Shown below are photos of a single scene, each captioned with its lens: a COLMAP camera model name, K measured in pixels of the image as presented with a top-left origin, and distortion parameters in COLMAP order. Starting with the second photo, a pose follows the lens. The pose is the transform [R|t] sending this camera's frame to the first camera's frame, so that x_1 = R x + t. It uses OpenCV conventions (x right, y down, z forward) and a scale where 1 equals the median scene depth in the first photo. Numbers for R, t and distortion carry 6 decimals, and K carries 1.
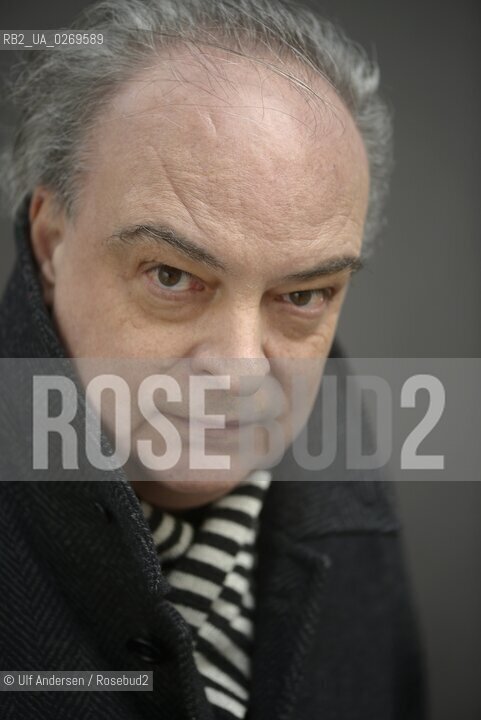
lens RADIAL K [[2245.3, 0, 242.3], [0, 2245.3, 363.1], [0, 0, 1]] dist [0.412481, 0.000000]
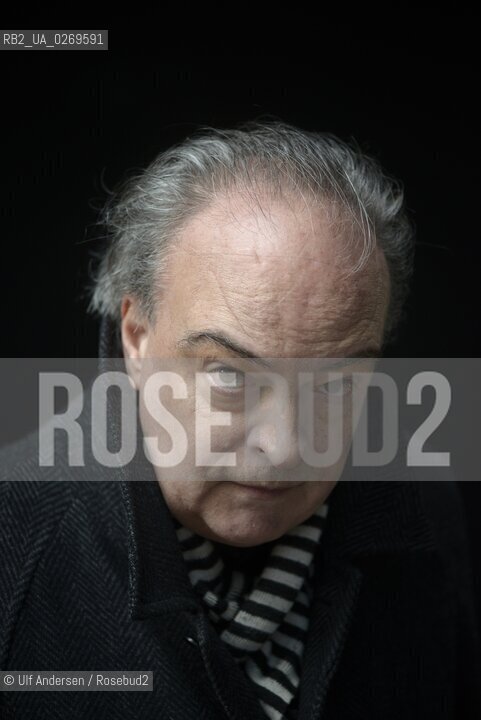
lens RADIAL K [[2245.3, 0, 237.6], [0, 2245.3, 360.4], [0, 0, 1]] dist [0.412481, 0.000000]
pose [[0.999983, 0.003513, -0.004725, -0.010532], [-0.003511, 0.999994, 0.000332, -0.024758], [0.004726, -0.000316, 0.999989, -0.215542]]
